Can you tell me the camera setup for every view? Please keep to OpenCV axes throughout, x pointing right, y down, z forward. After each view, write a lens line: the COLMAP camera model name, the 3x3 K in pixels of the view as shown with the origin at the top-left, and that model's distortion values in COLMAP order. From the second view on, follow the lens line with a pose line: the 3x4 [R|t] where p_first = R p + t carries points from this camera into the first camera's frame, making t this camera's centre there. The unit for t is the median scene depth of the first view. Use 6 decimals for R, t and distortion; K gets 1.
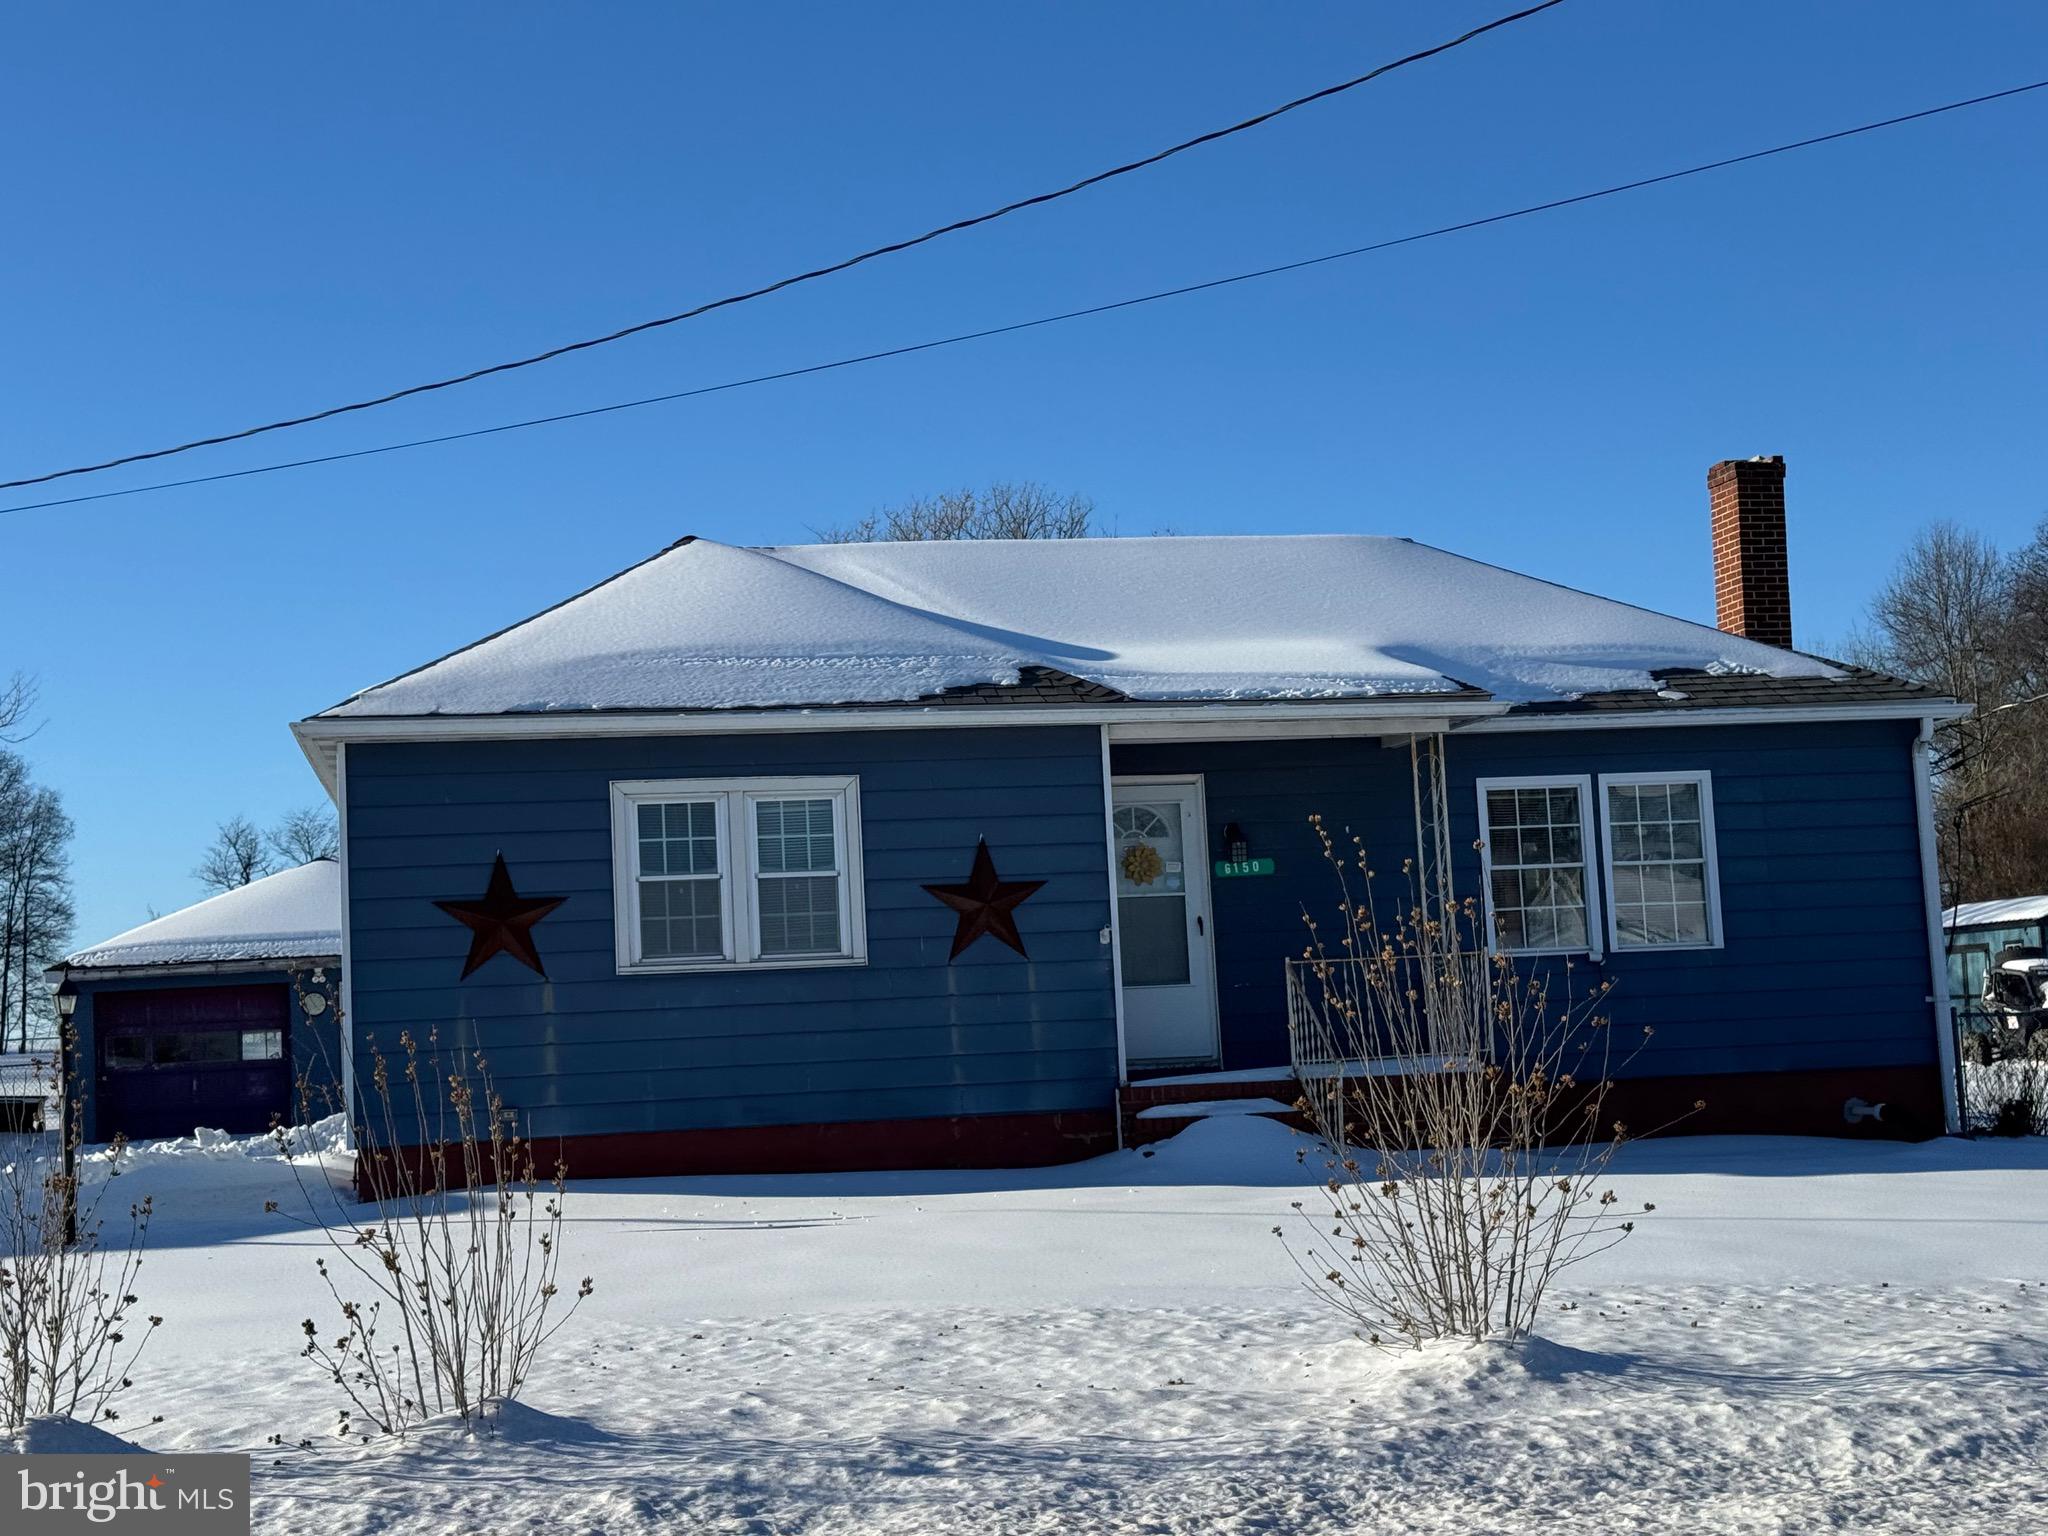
lens RADIAL K [[2817.9, 0, 1024.0], [0, 2817.9, 768.0], [0, 0, 1]] dist [0.181530, -0.001001]
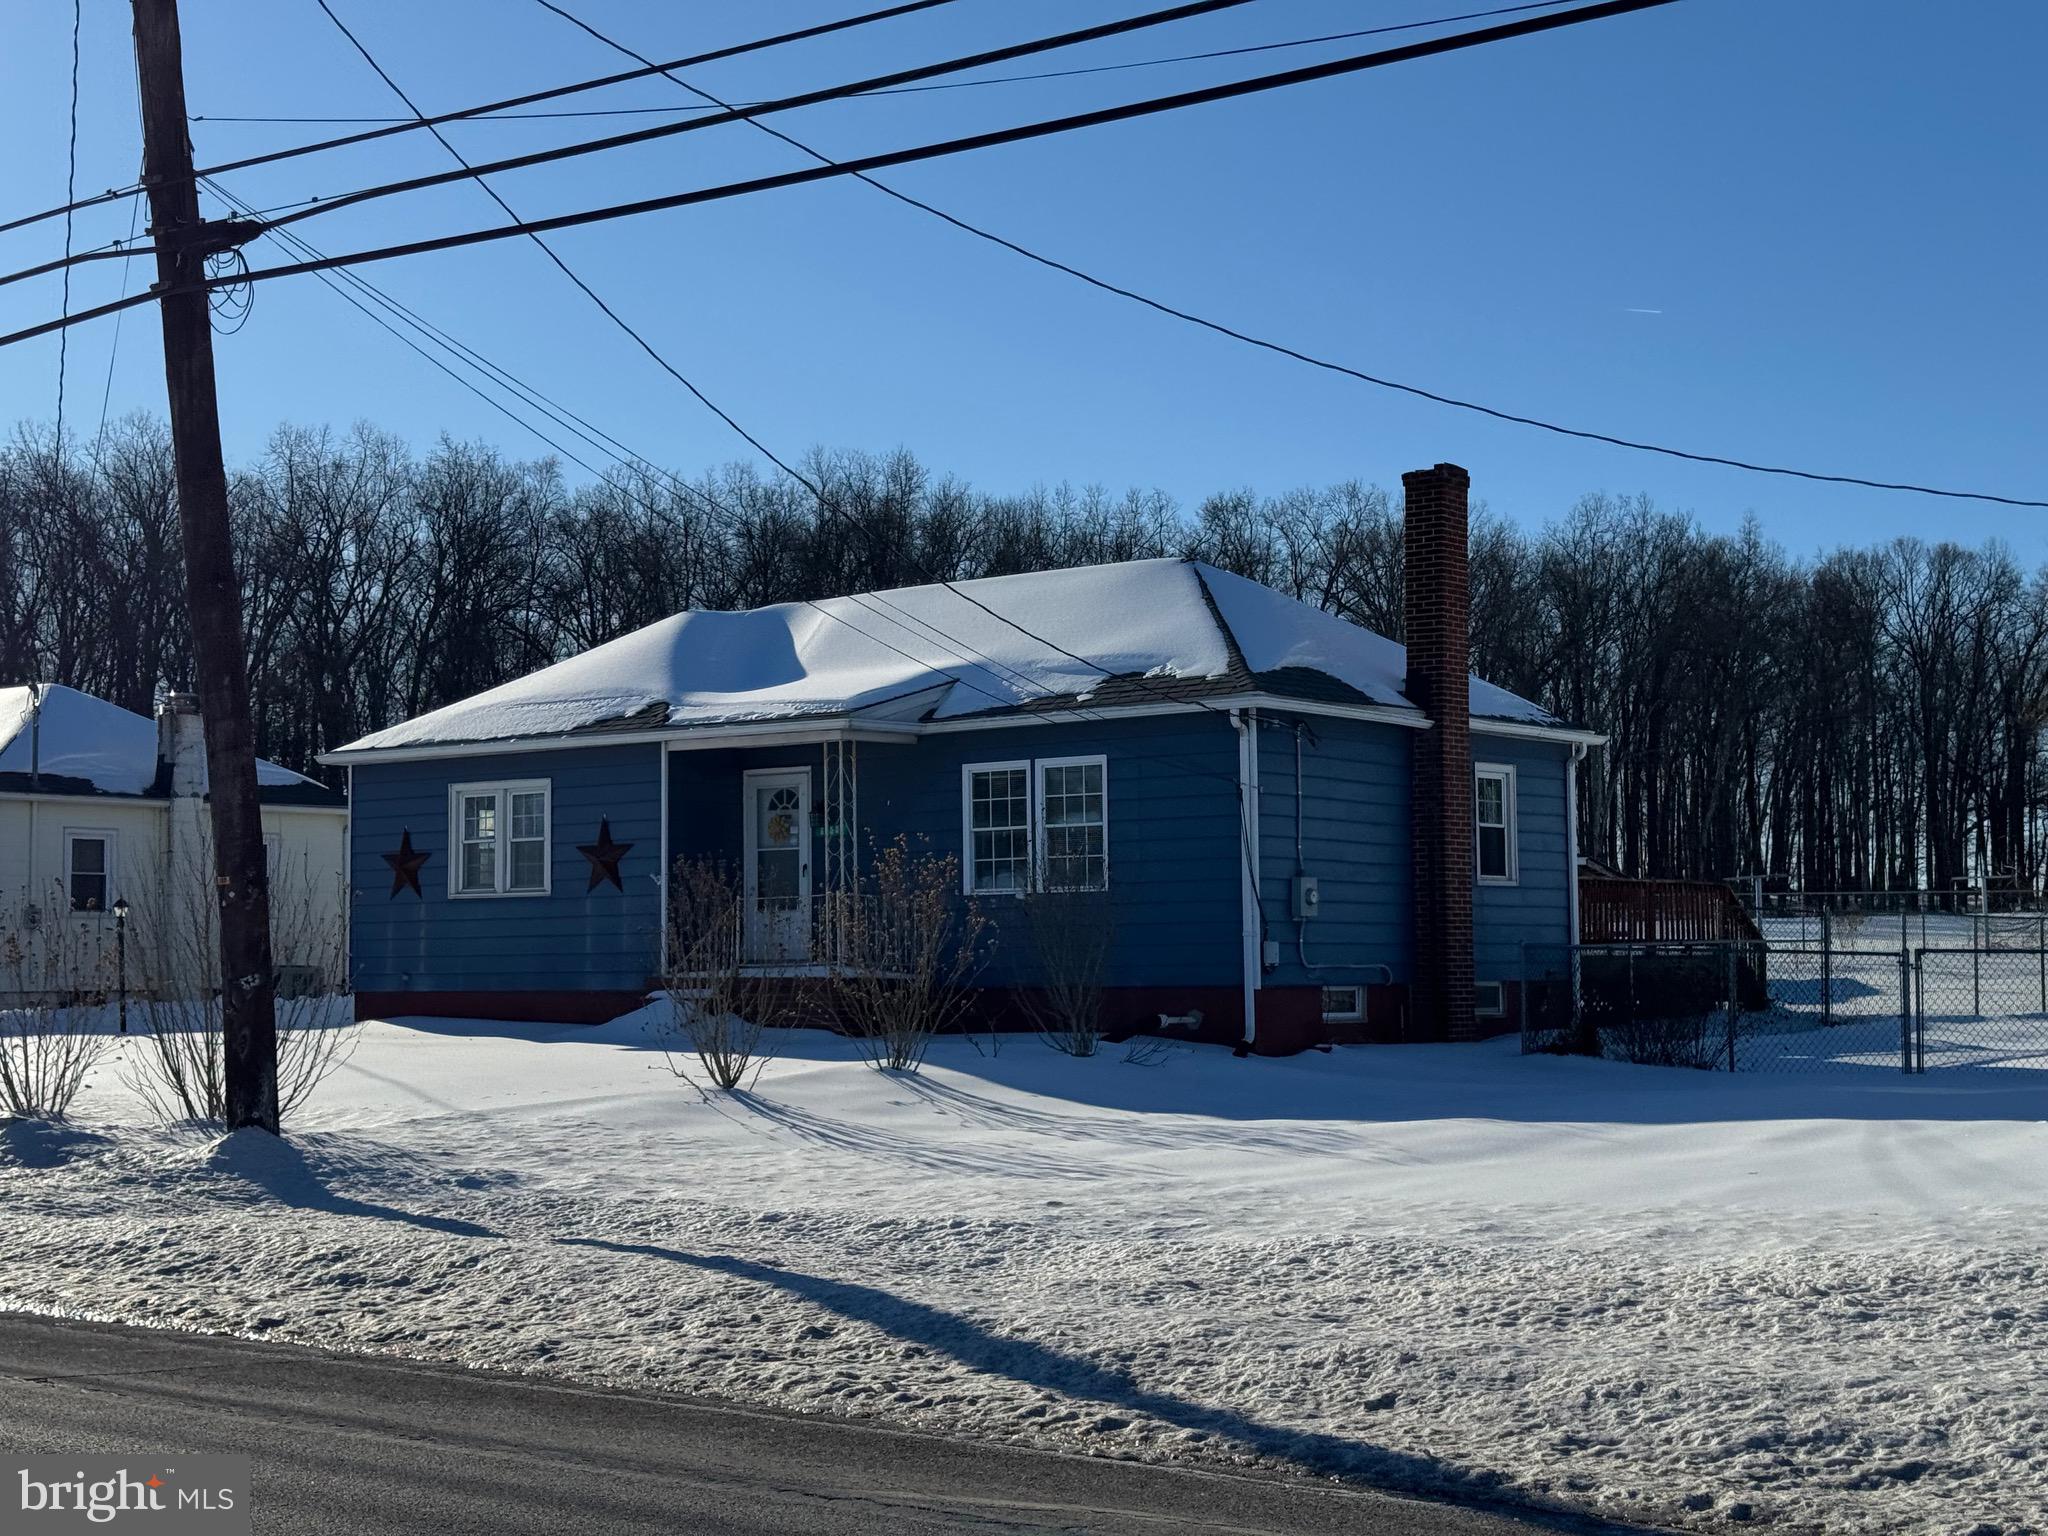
lens RADIAL K [[2885.7, 0, 1024.0], [0, 2885.7, 768.0], [0, 0, 1]] dist [-0.018314, -0.009138]
pose [[0.663731, -0.017048, -0.747777, 1.340454], [0.043672, 0.998918, 0.015990, -0.017265], [0.746695, -0.043269, 0.663757, 0.112361]]
